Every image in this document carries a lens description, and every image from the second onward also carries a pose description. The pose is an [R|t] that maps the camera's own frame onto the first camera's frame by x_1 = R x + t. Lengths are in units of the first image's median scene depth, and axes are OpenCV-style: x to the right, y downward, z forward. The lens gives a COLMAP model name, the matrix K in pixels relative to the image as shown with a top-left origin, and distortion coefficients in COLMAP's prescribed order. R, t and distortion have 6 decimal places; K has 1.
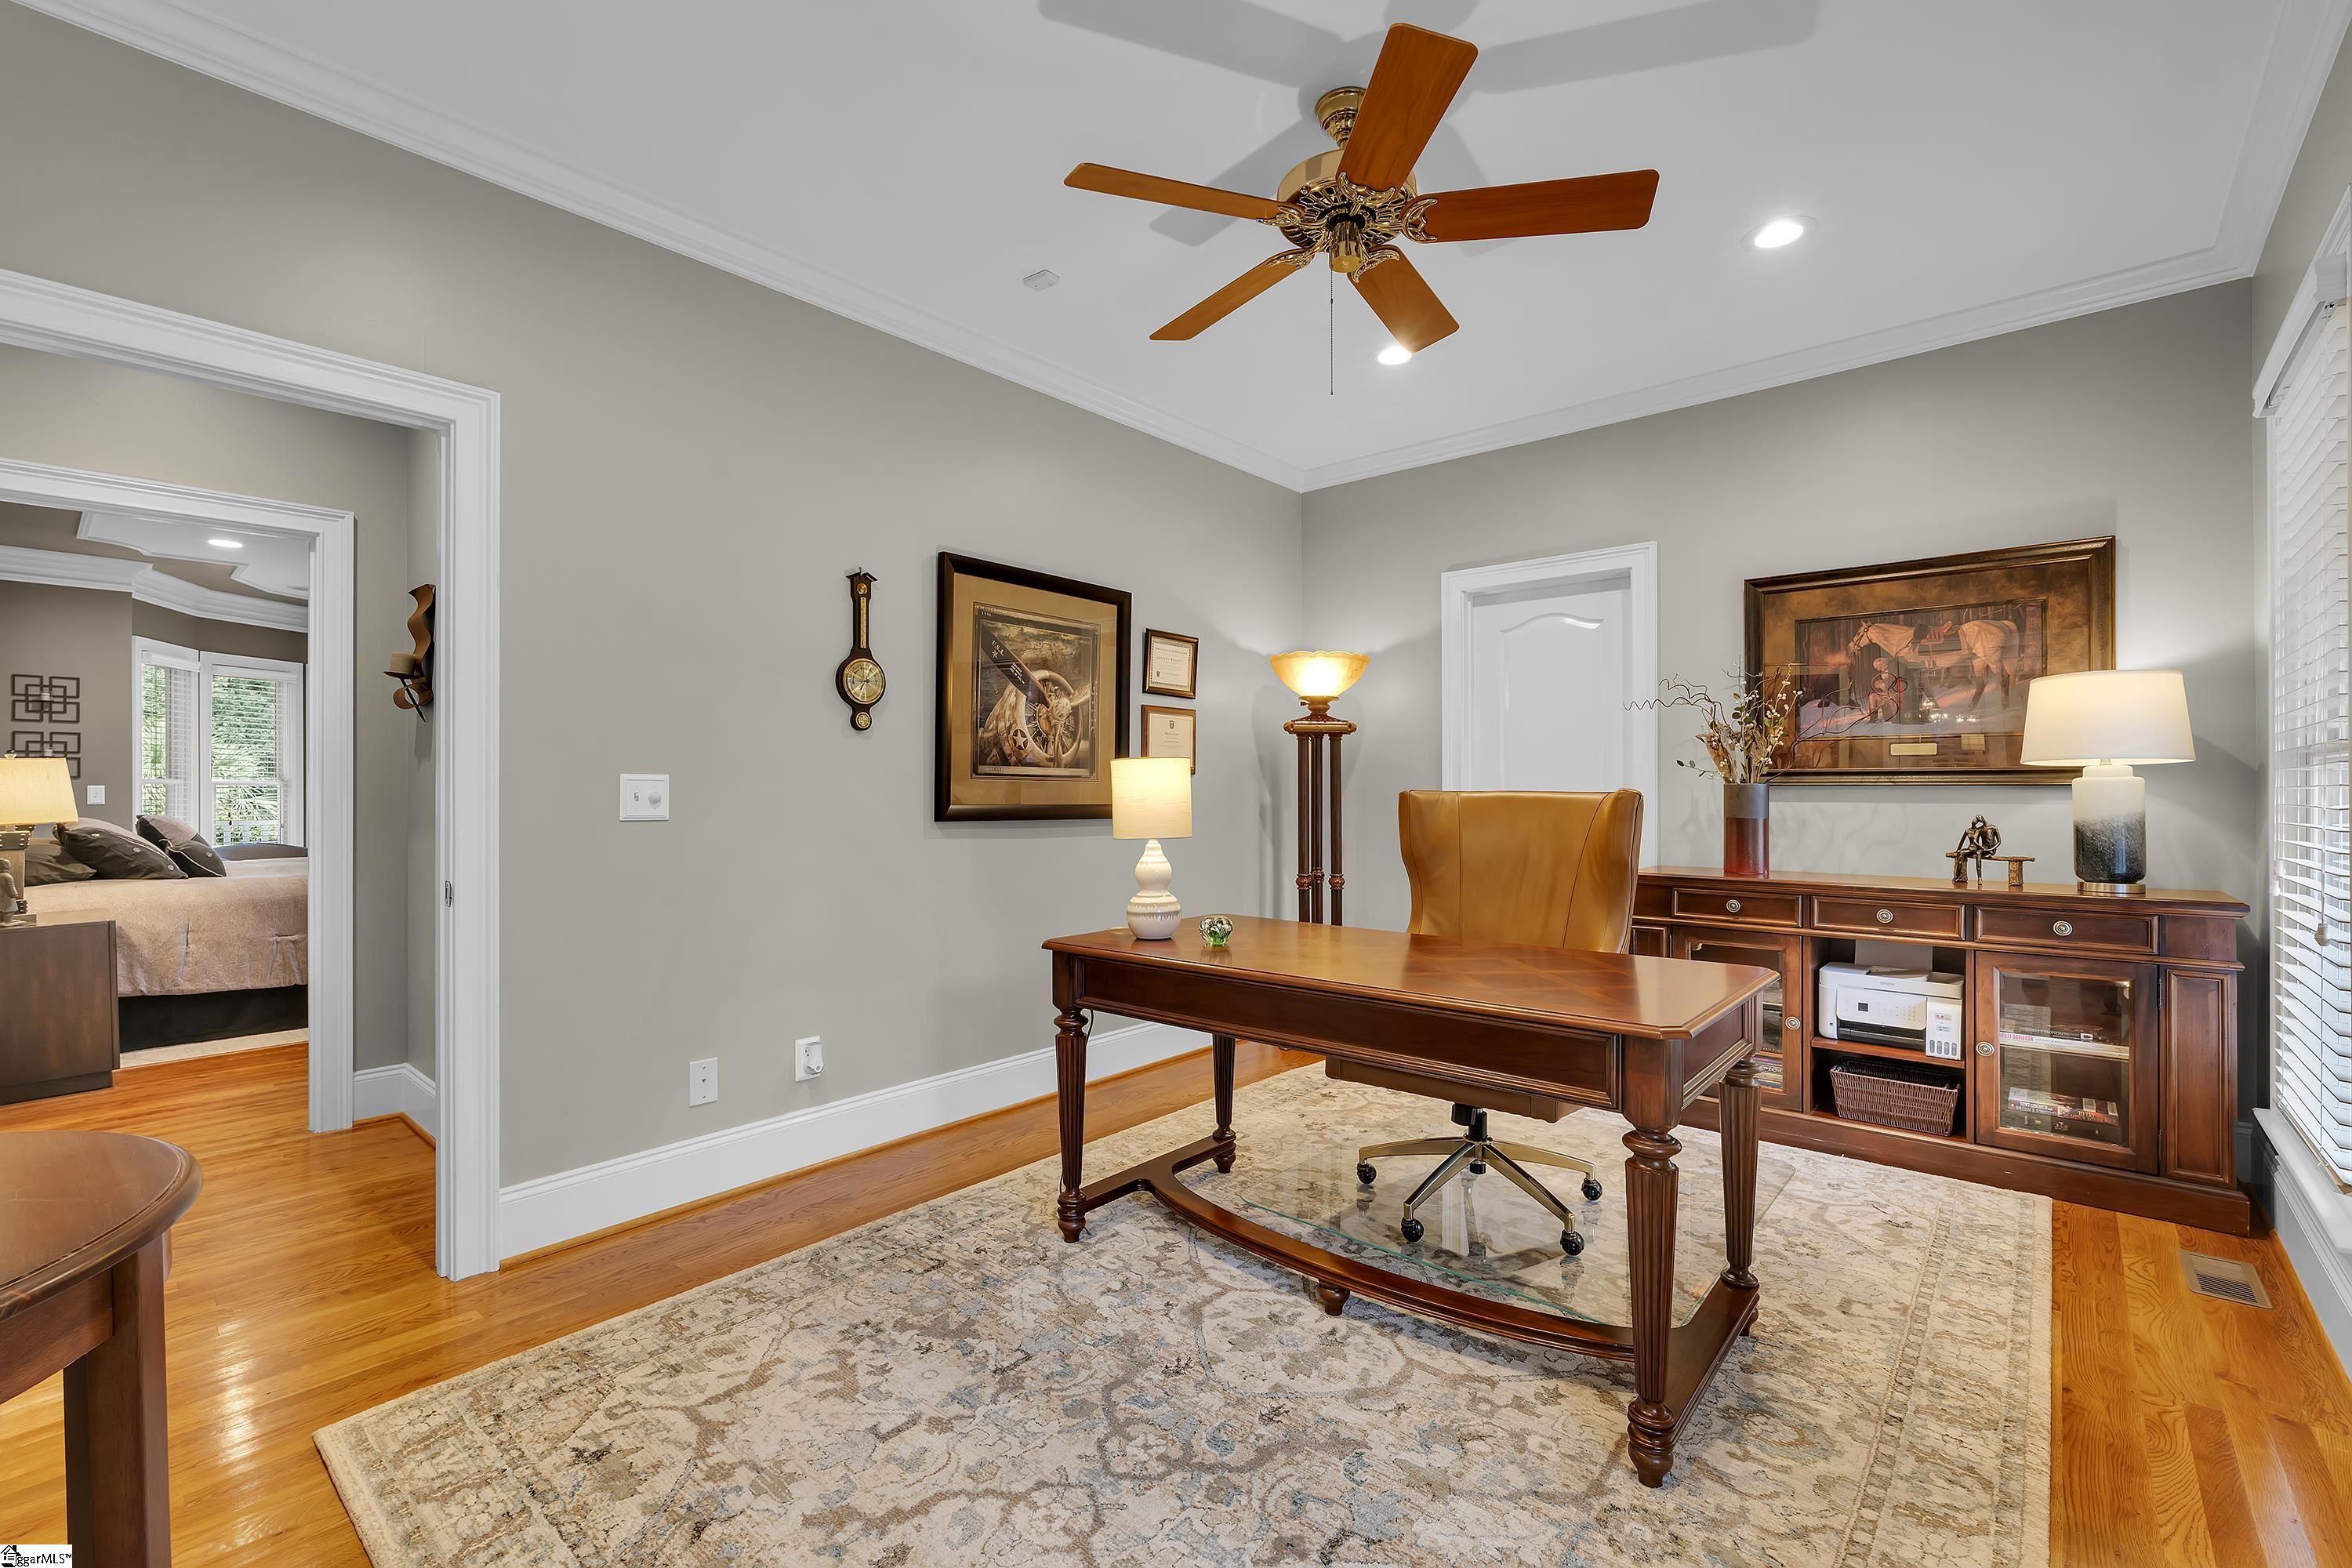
lens RADIAL K [[1030.5, 0, 1171.6], [0, 1030.5, 788.2], [0, 0, 1]] dist [-0.004008, -0.000637]
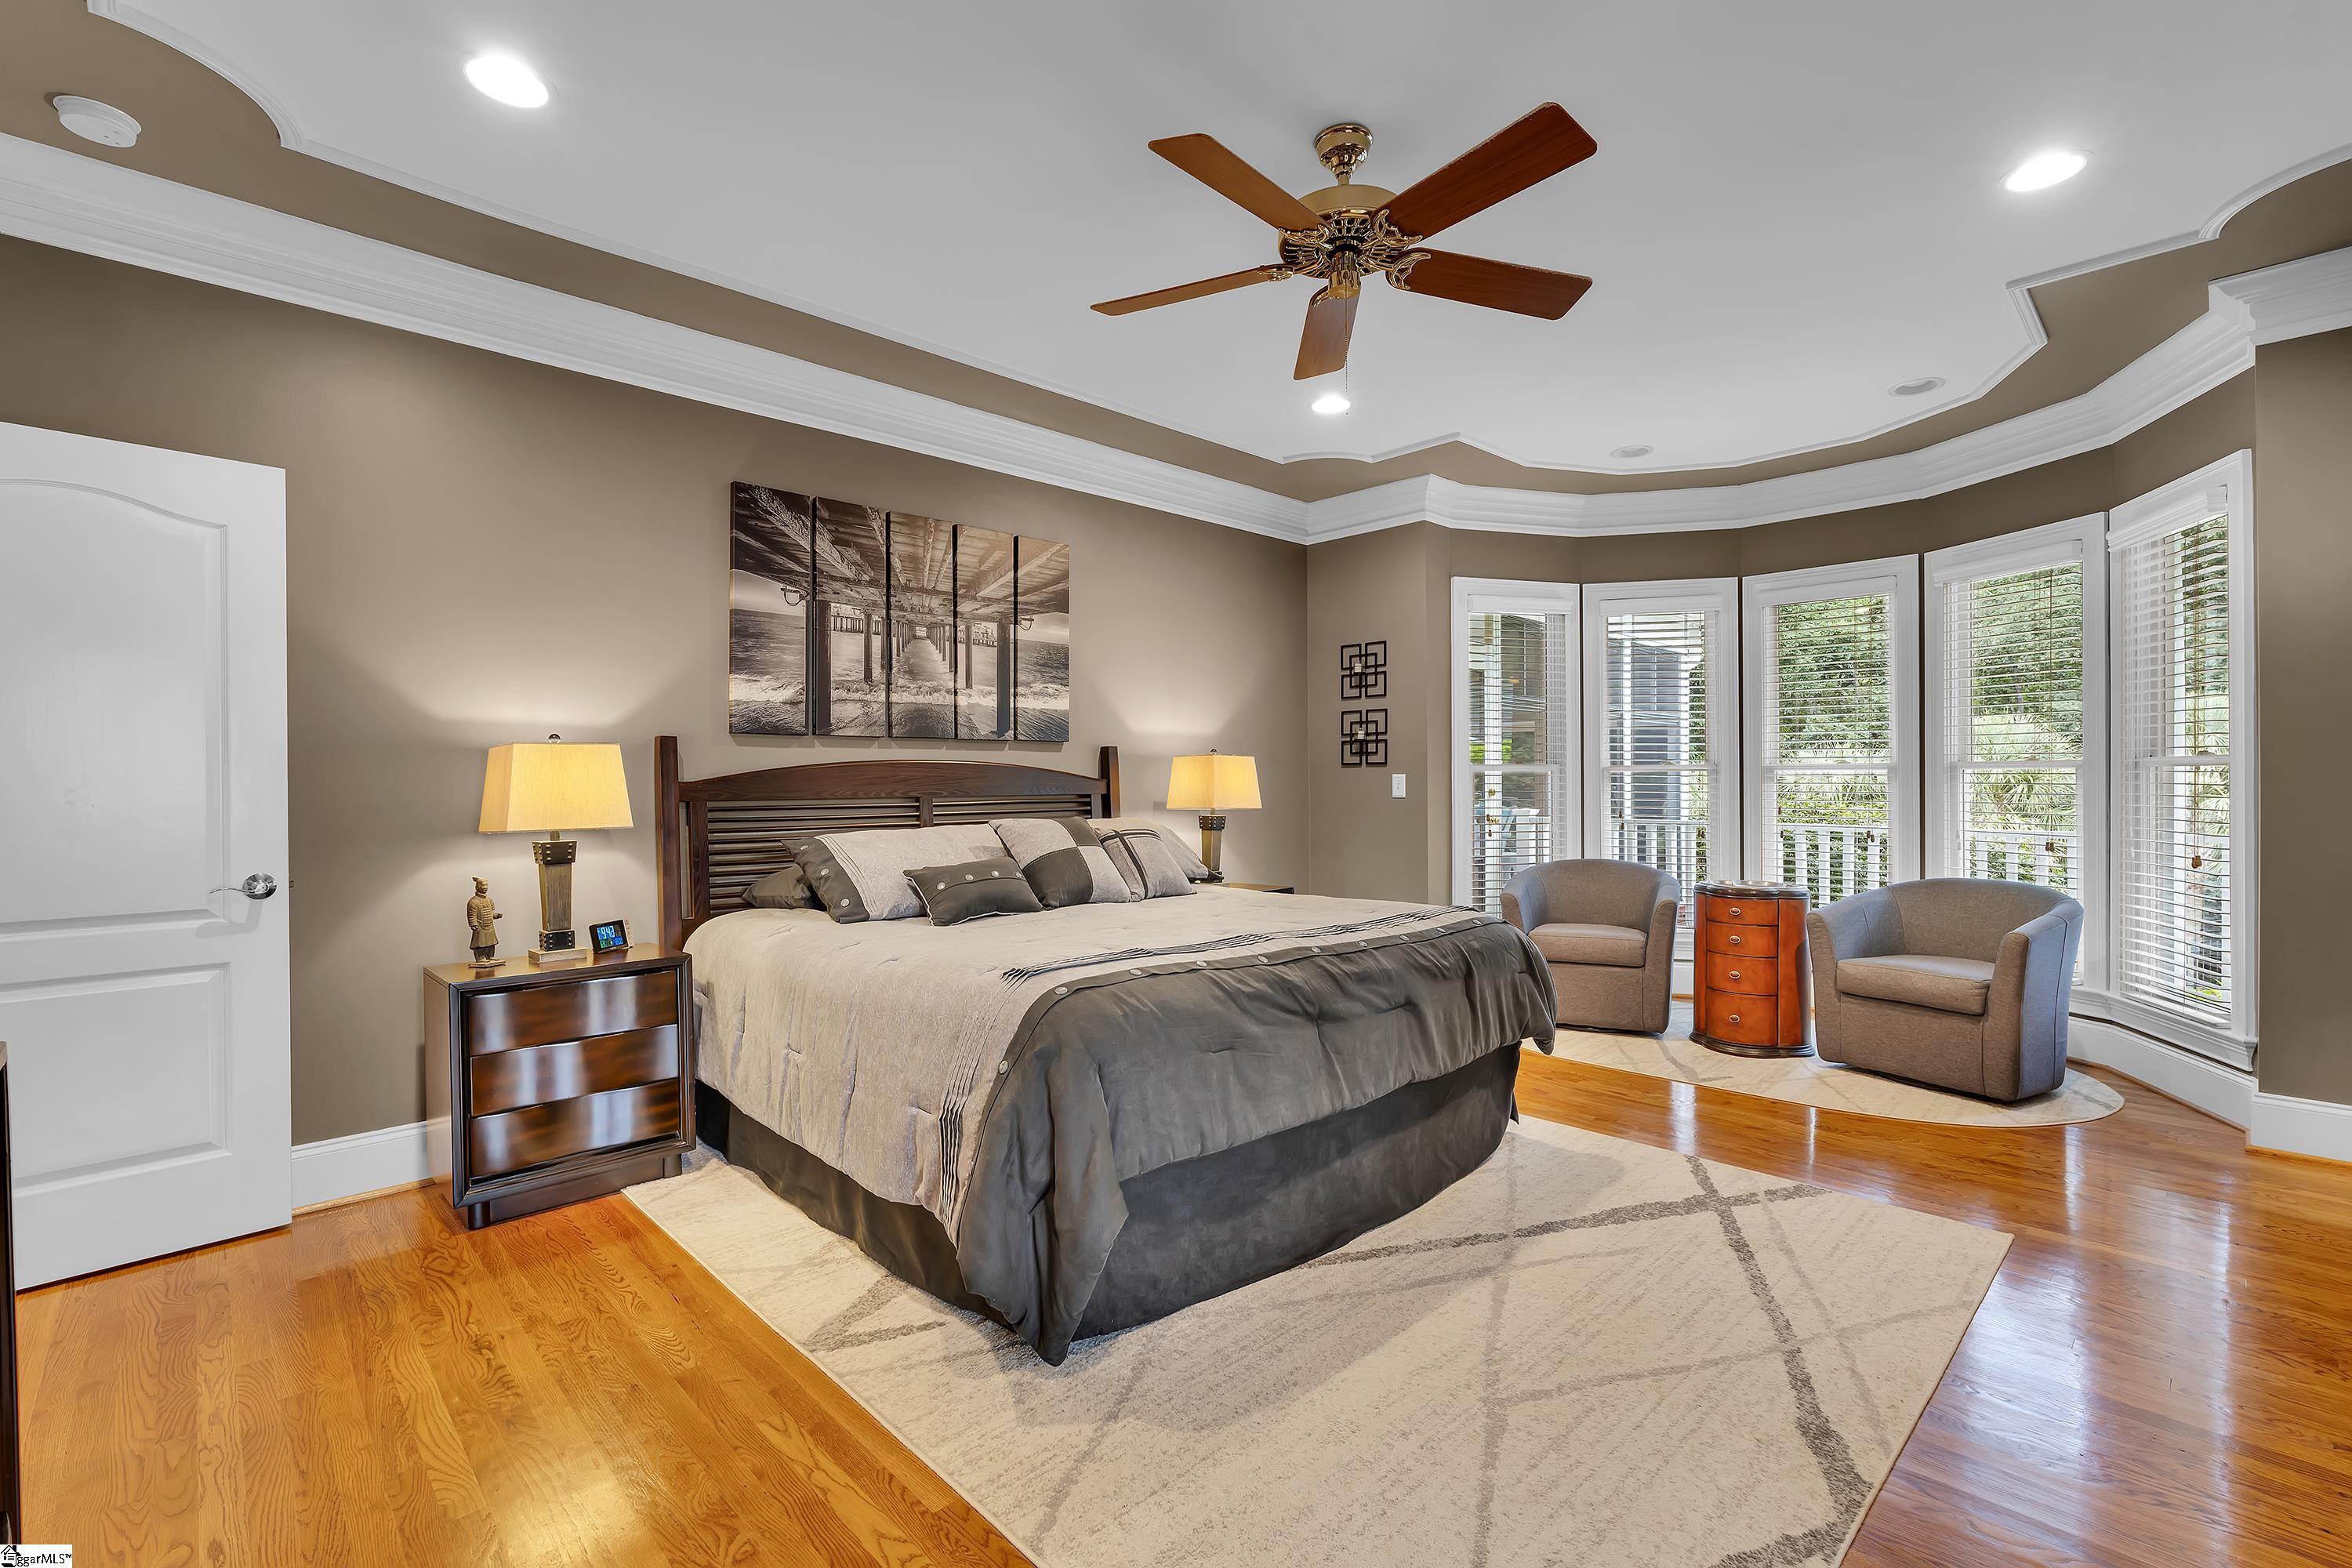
lens RADIAL K [[1045.0, 0, 1176.0], [0, 1045.0, 784.0], [0, 0, 1]] dist [-0.004602, -0.000570]
pose [[-0.094002, 0.007540, -0.995543, -0.234111], [0.002114, 0.999971, 0.007374, -0.001057], [0.995570, -0.001411, -0.094015, 0.935054]]
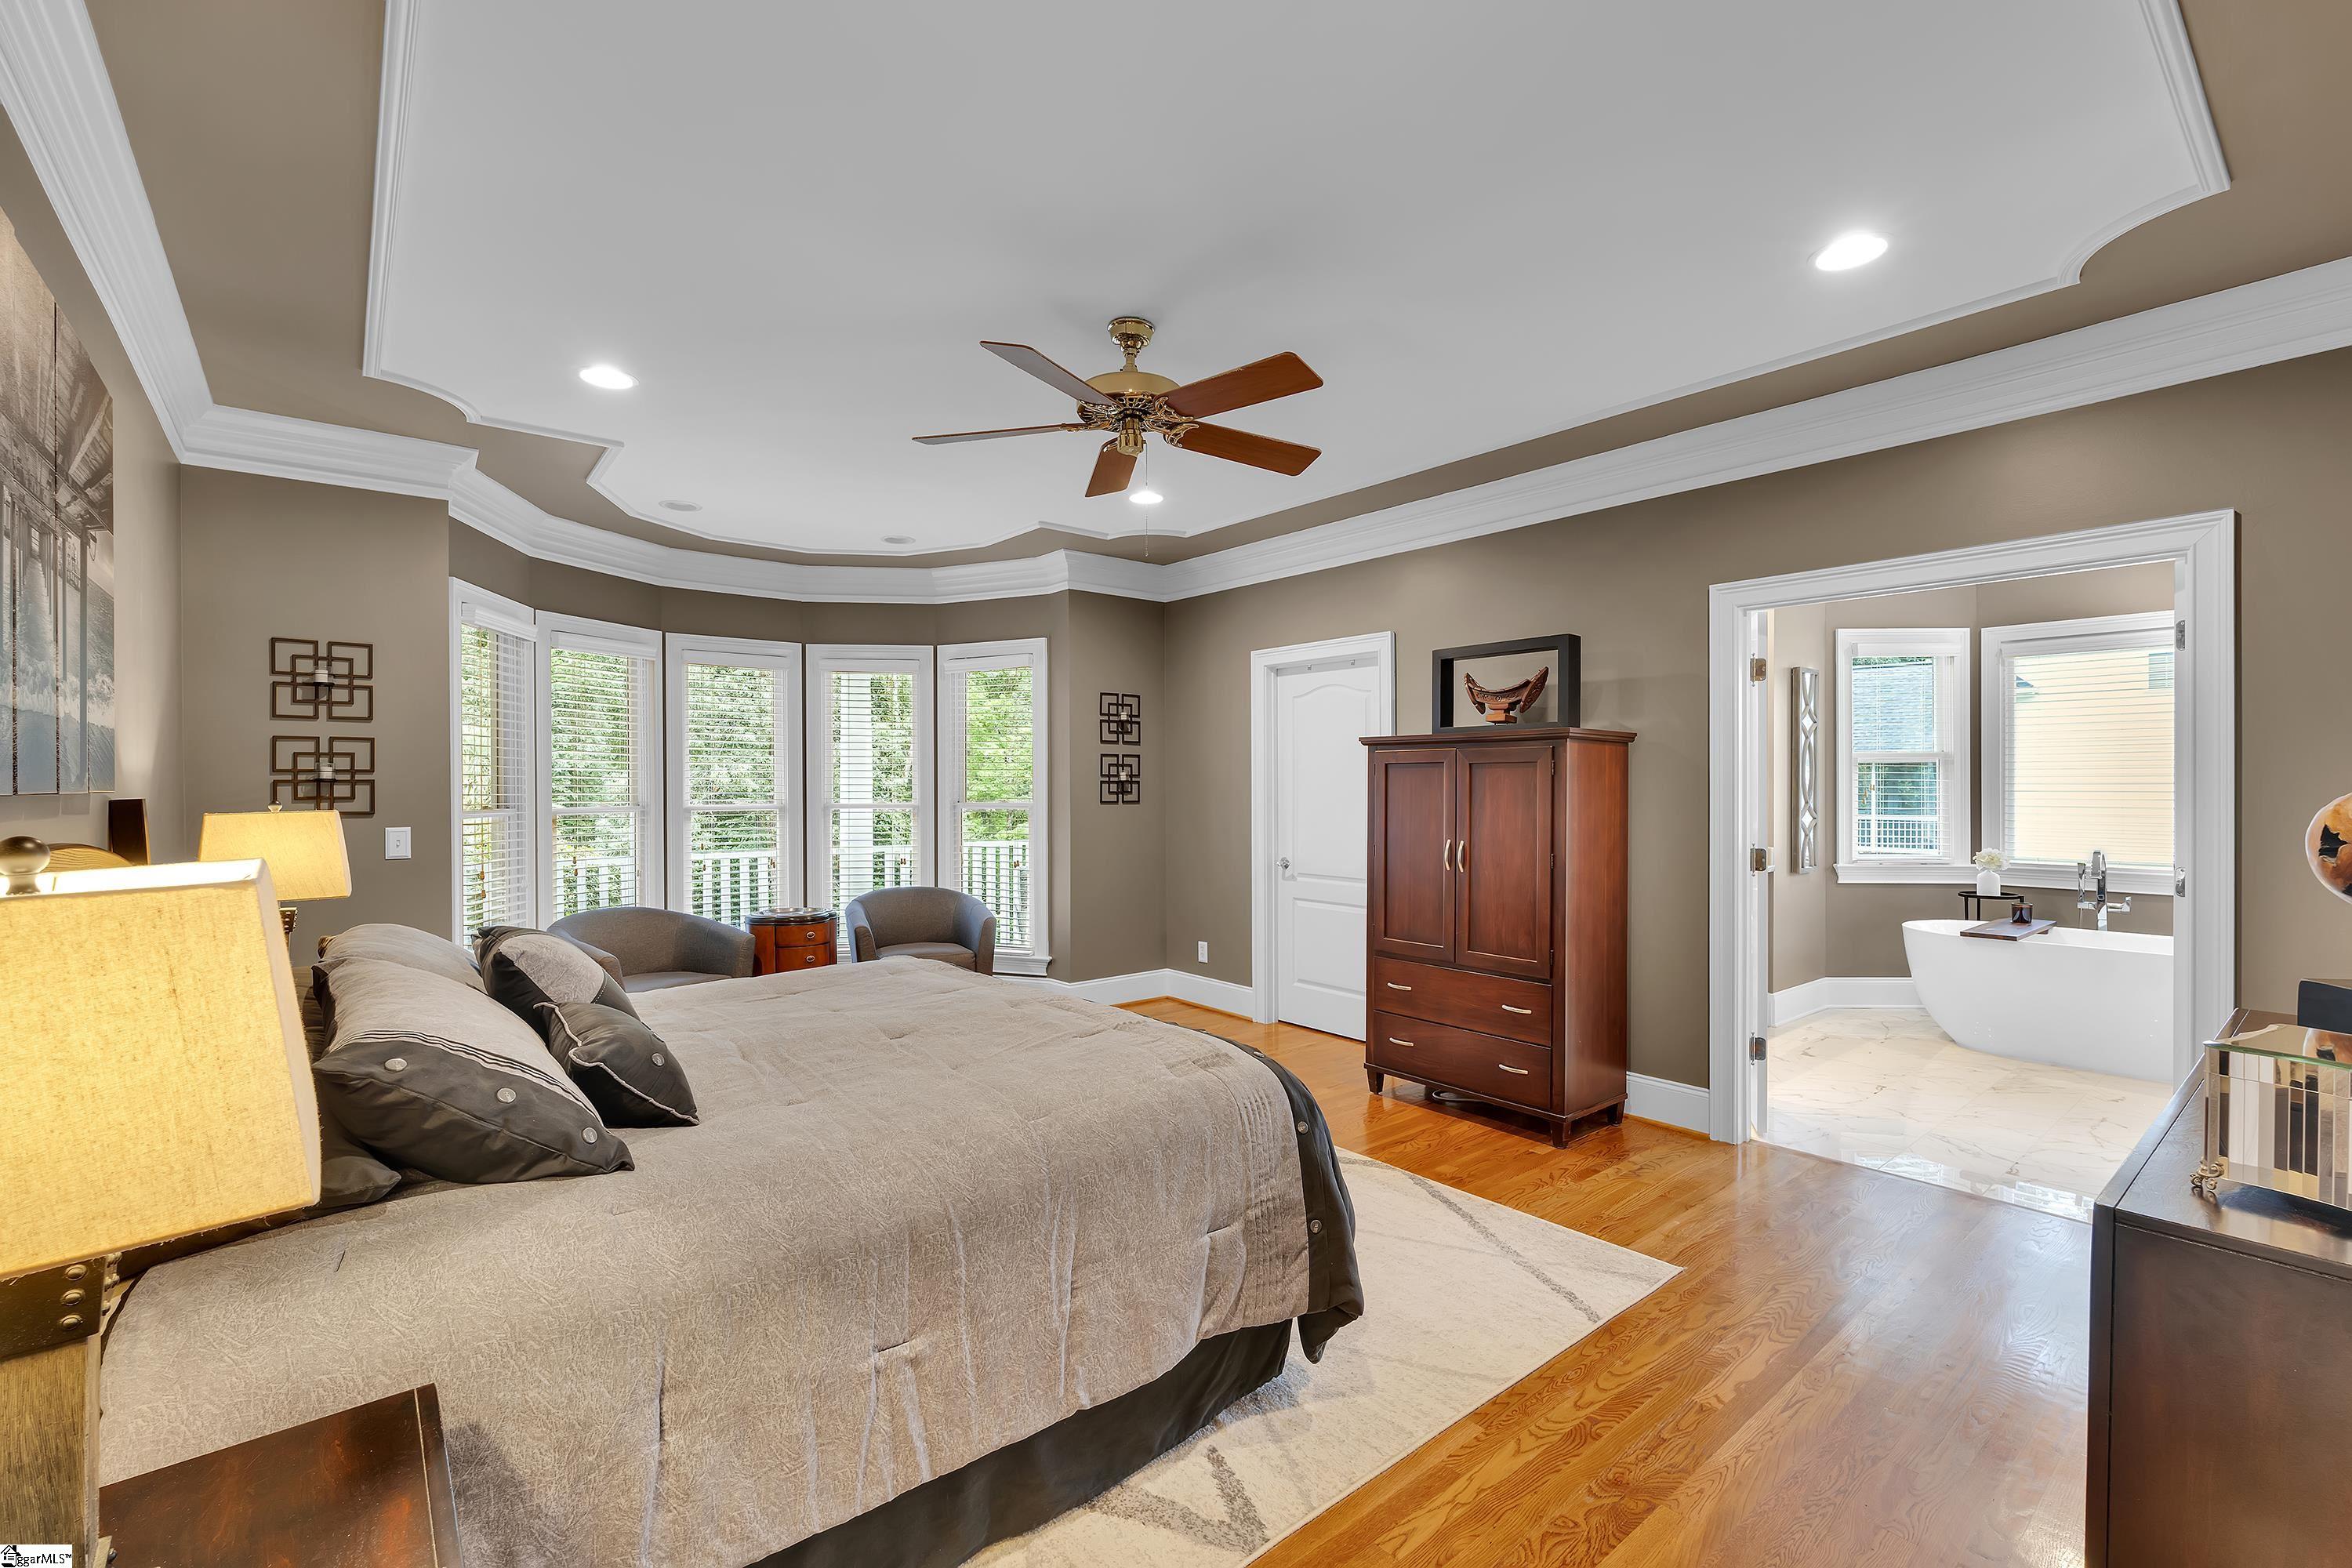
lens RADIAL K [[1030.5, 0, 1171.6], [0, 1030.5, 788.2], [0, 0, 1]] dist [-0.004008, -0.000637]
pose [[0.986515, -0.000095, -0.163669, -0.530203], [0.000893, 0.999988, 0.004804, -0.028267], [0.163667, -0.004885, 0.986504, 0.505621]]
